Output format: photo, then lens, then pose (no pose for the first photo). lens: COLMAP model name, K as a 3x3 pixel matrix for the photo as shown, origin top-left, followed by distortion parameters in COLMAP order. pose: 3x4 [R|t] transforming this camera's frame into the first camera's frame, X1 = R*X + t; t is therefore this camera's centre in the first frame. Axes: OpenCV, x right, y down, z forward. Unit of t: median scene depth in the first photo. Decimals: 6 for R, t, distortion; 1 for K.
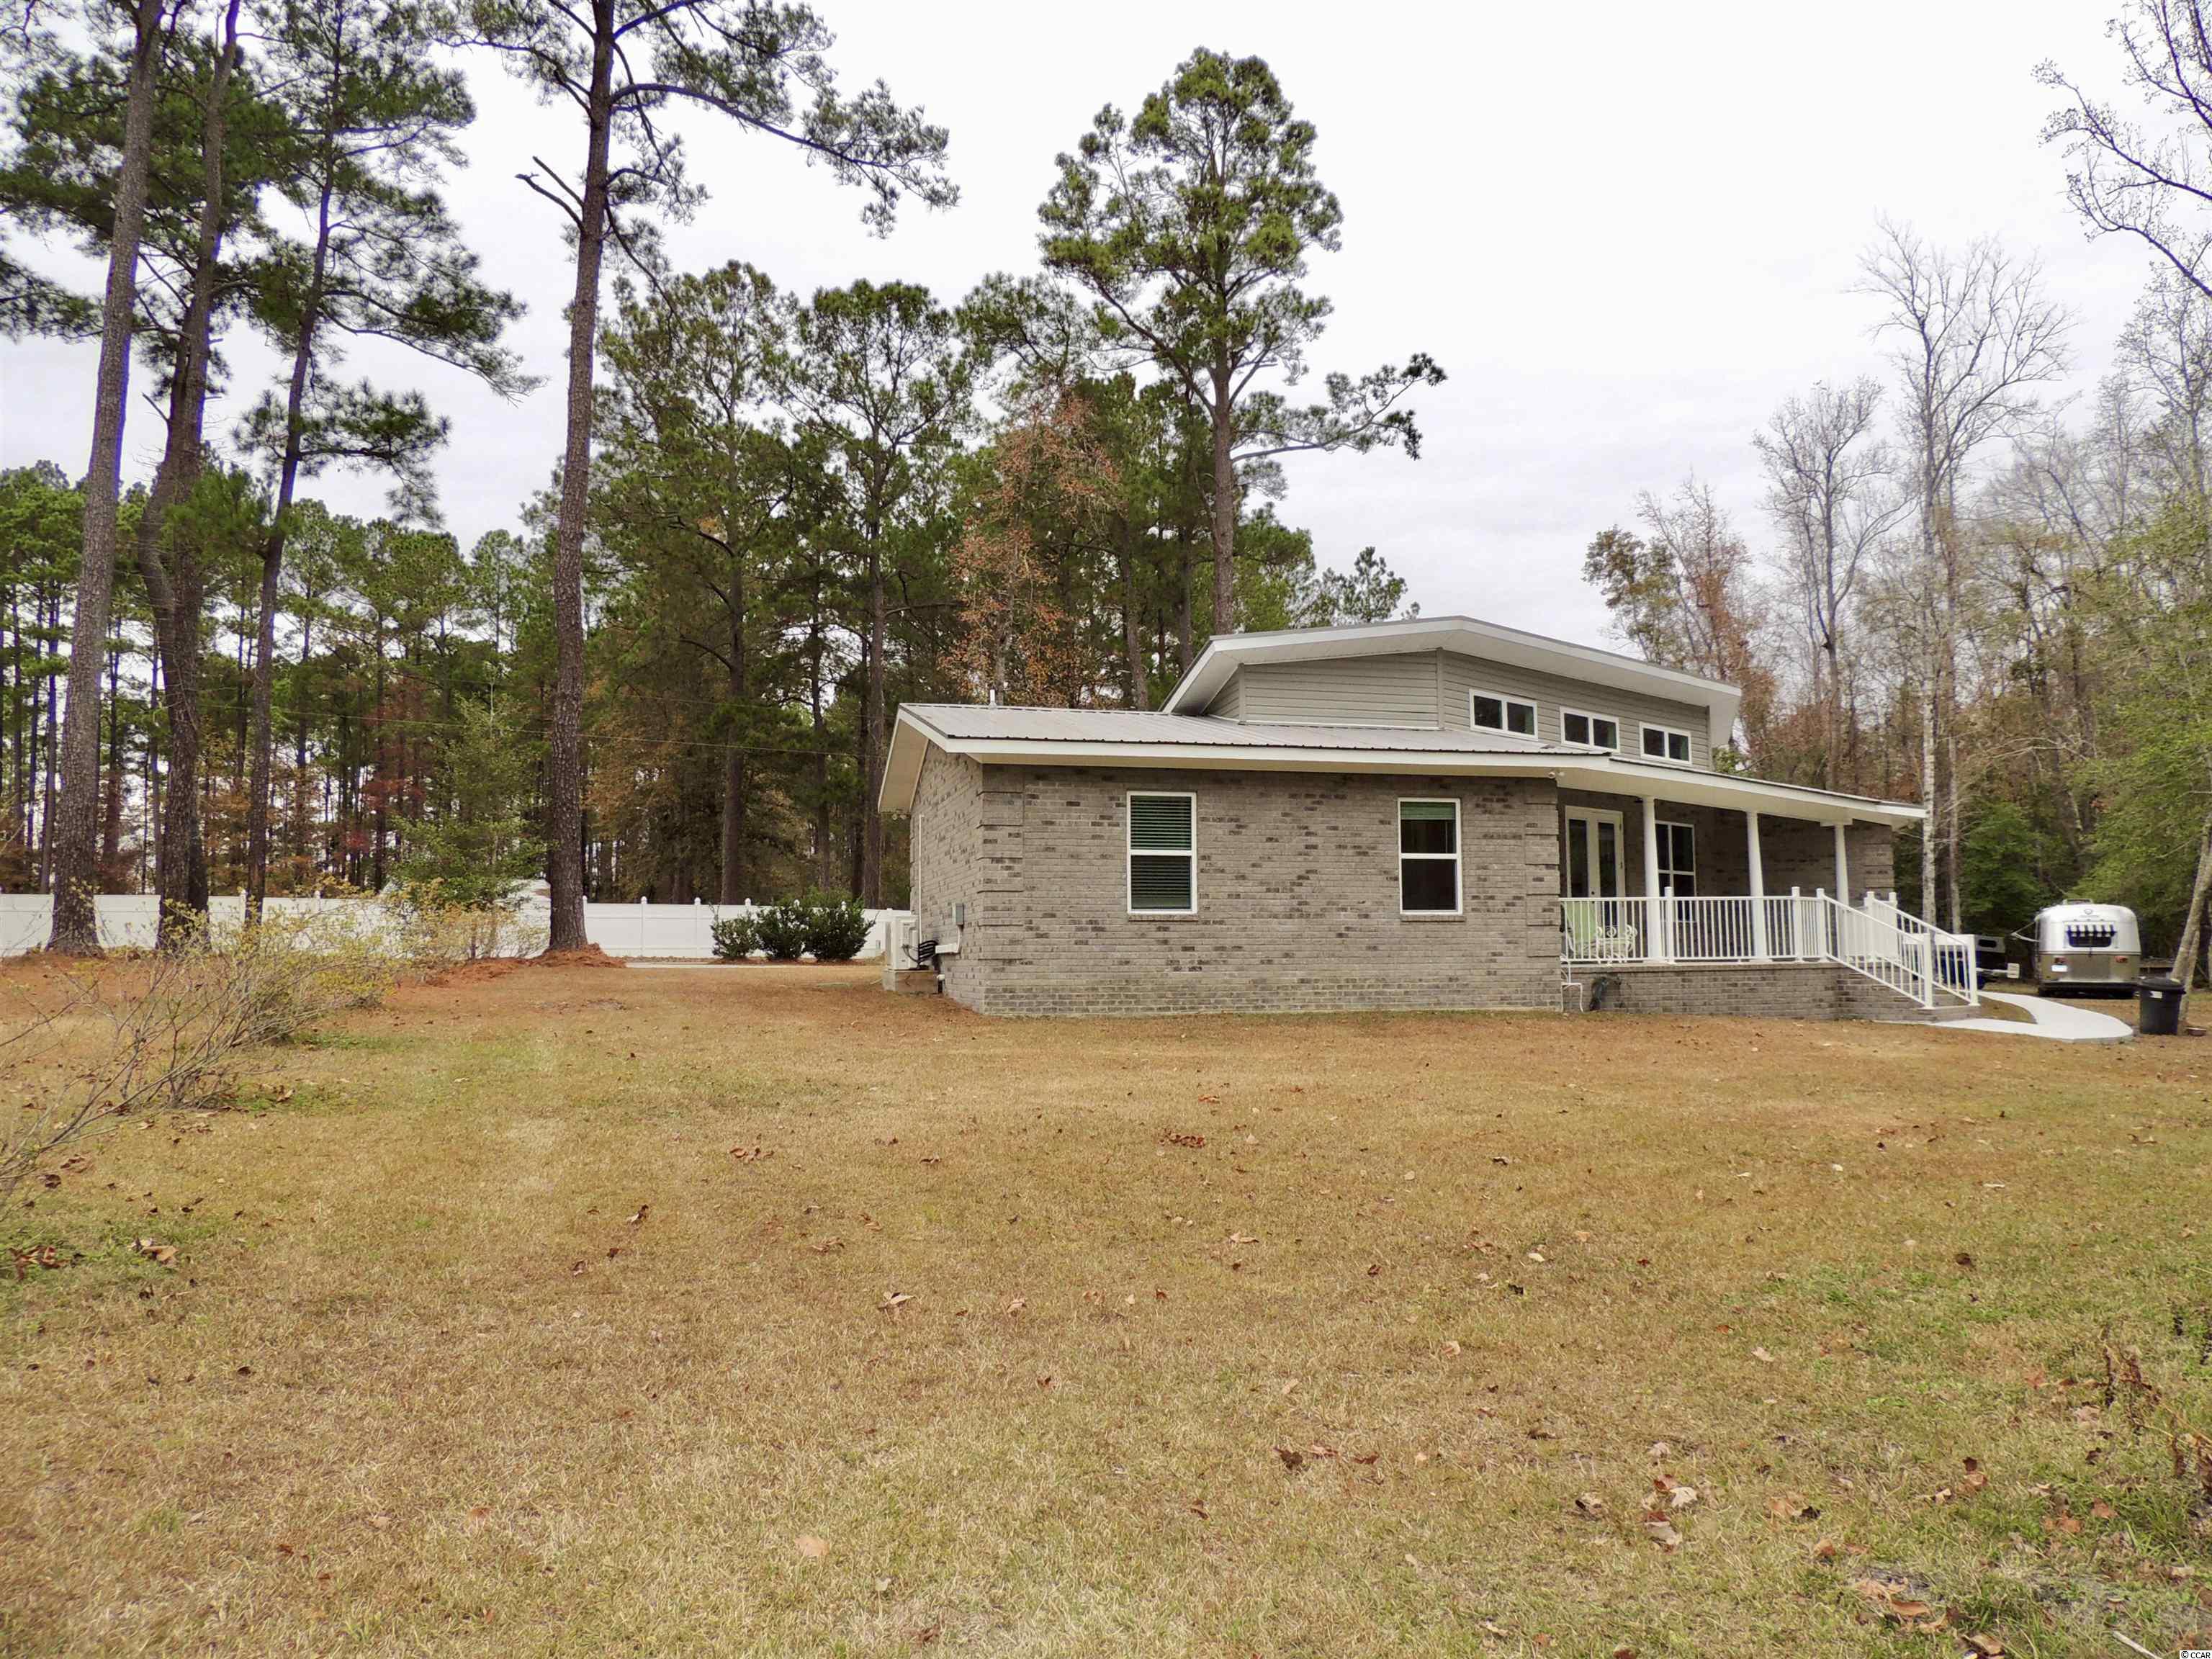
lens RADIAL K [[1590.6, 0, 1105.6], [0, 1590.6, 806.5], [0, 0, 1]] dist [-0.021045, 0.009953]
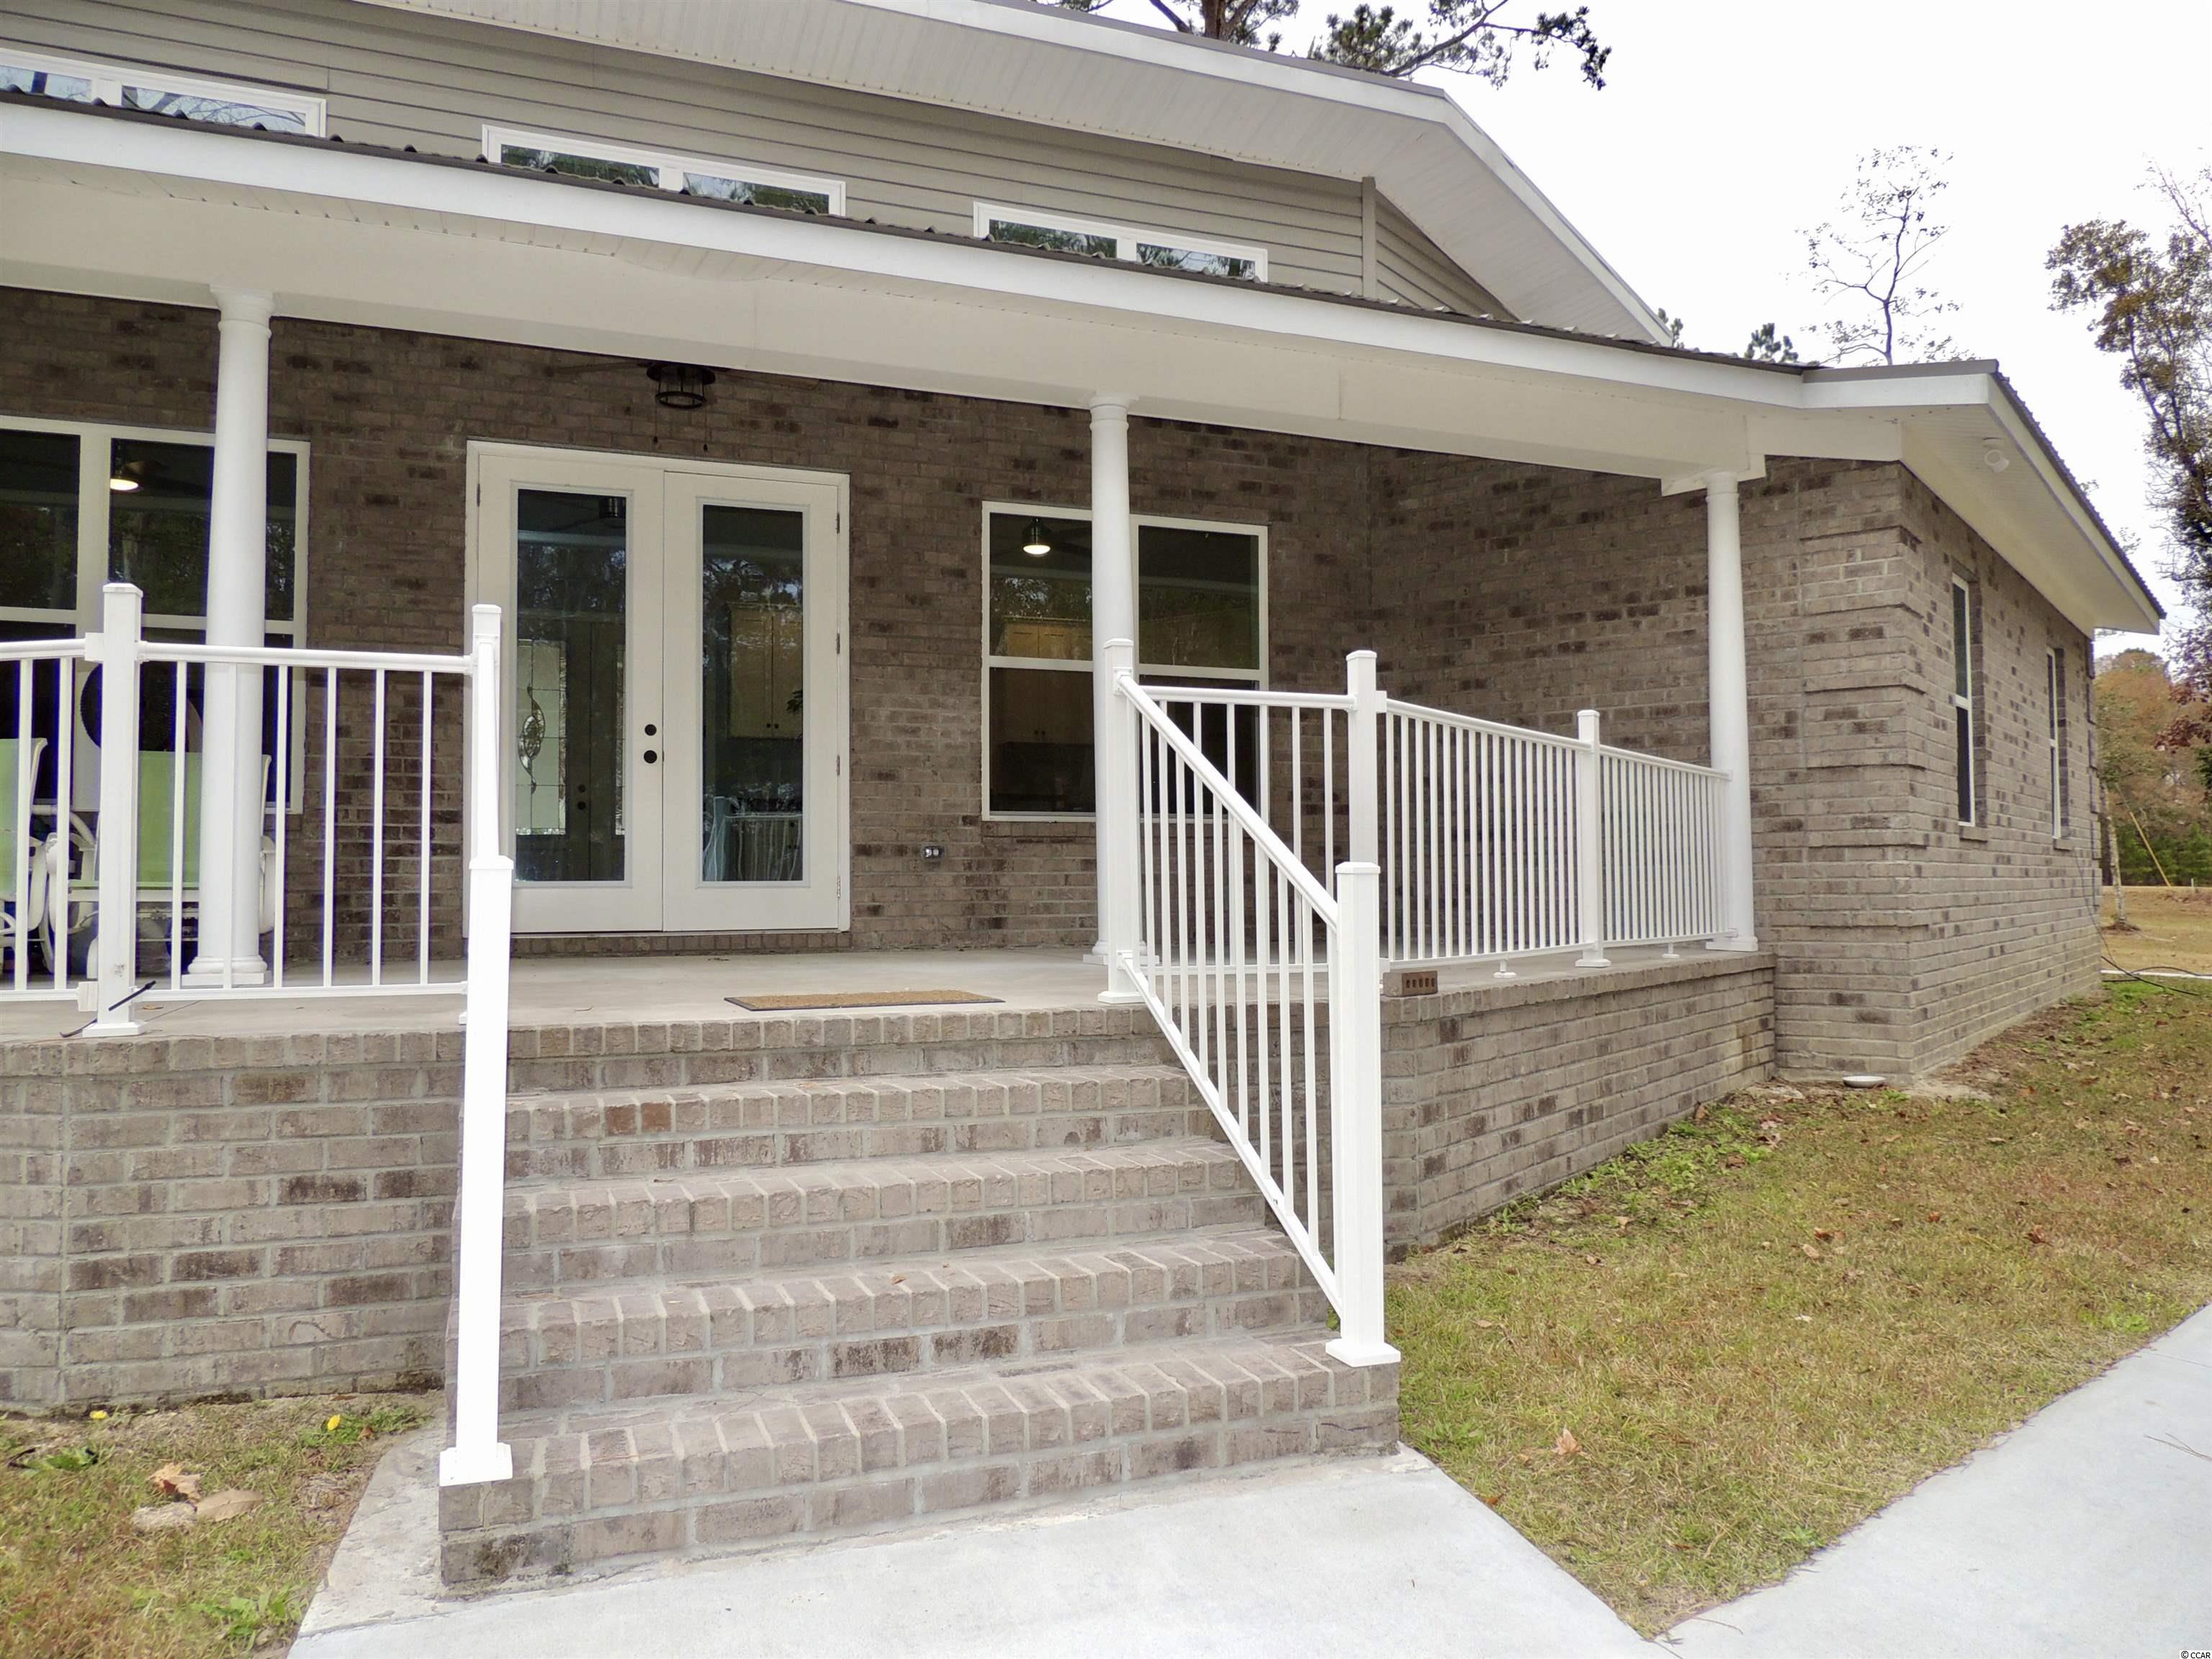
lens RADIAL K [[1590.6, 0, 1085.7], [0, 1590.6, 821.4], [0, 0, 1]] dist [-0.021045, 0.009953]
pose [[0.935189, -0.017905, -0.353696, 0.453126], [0.039398, 0.997782, 0.053659, 0.052242], [0.351950, -0.064117, 0.933820, 0.689546]]
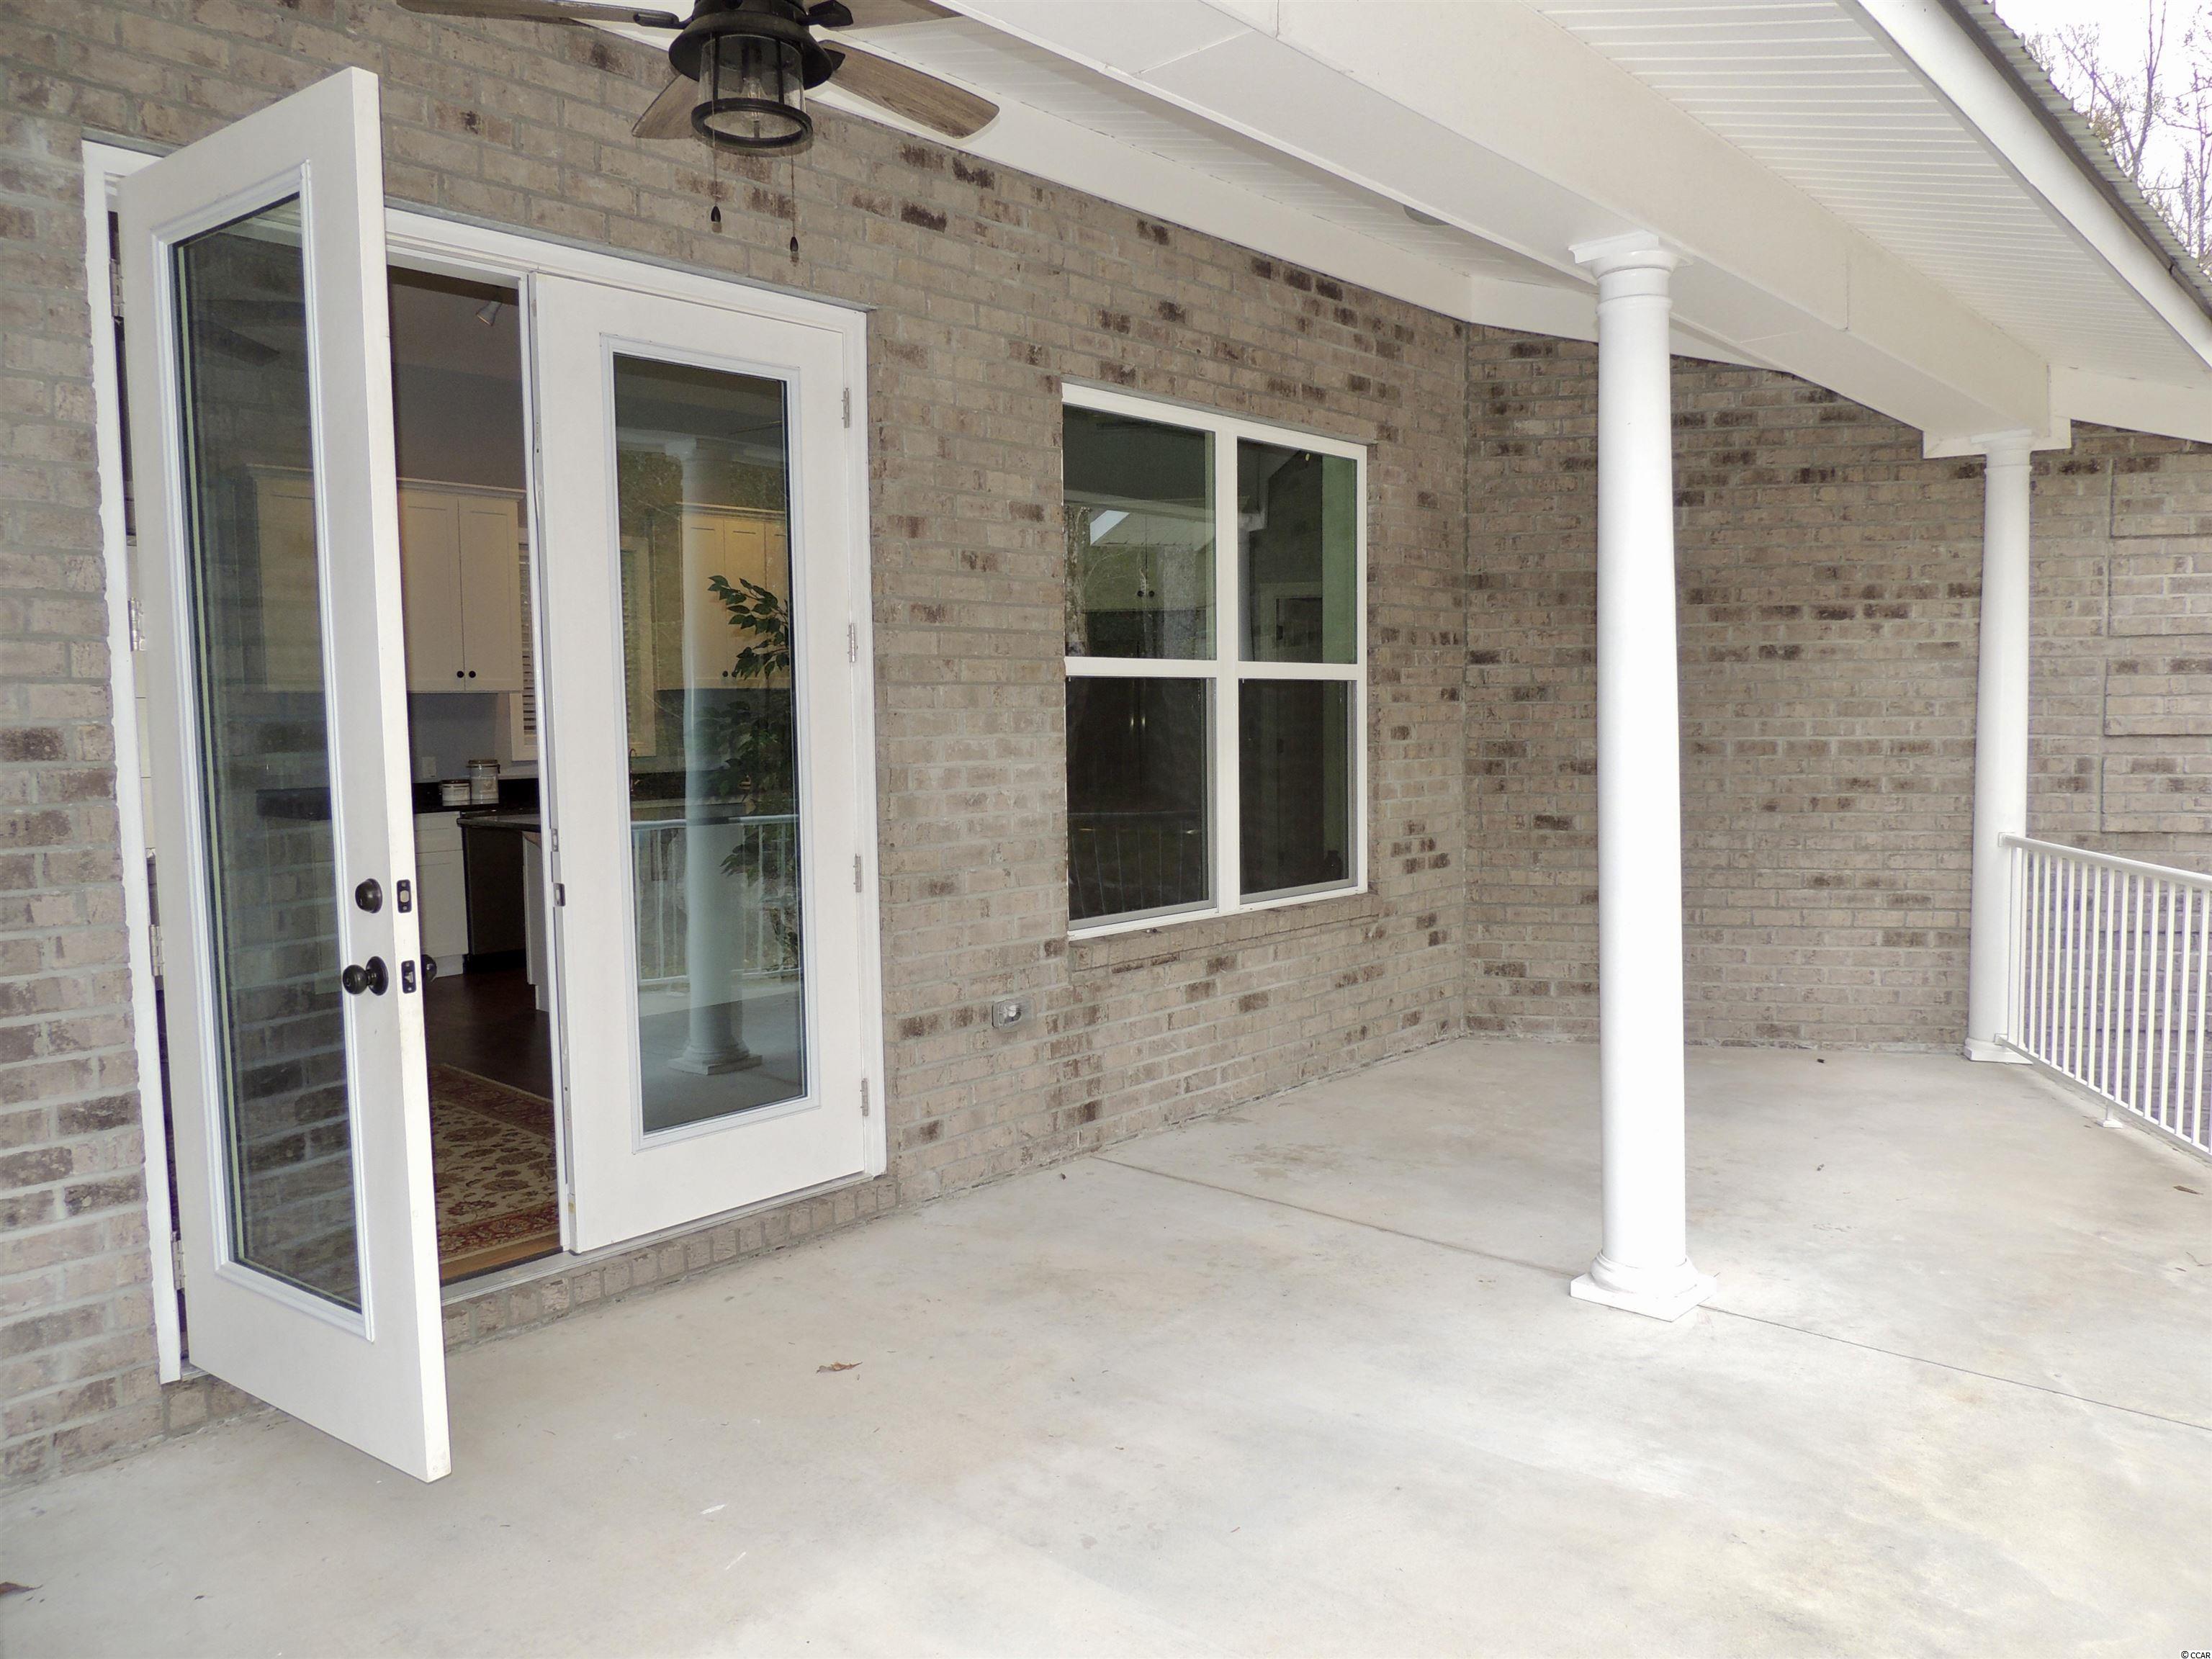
lens RADIAL K [[1590.6, 0, 1095.6], [0, 1590.6, 829.5], [0, 0, 1]] dist [-0.021045, 0.009953]
pose [[0.994066, -0.020822, 0.106766, 0.315331], [0.001404, 0.983884, 0.178803, 0.024017], [-0.108768, -0.177593, 0.978075, 0.791820]]
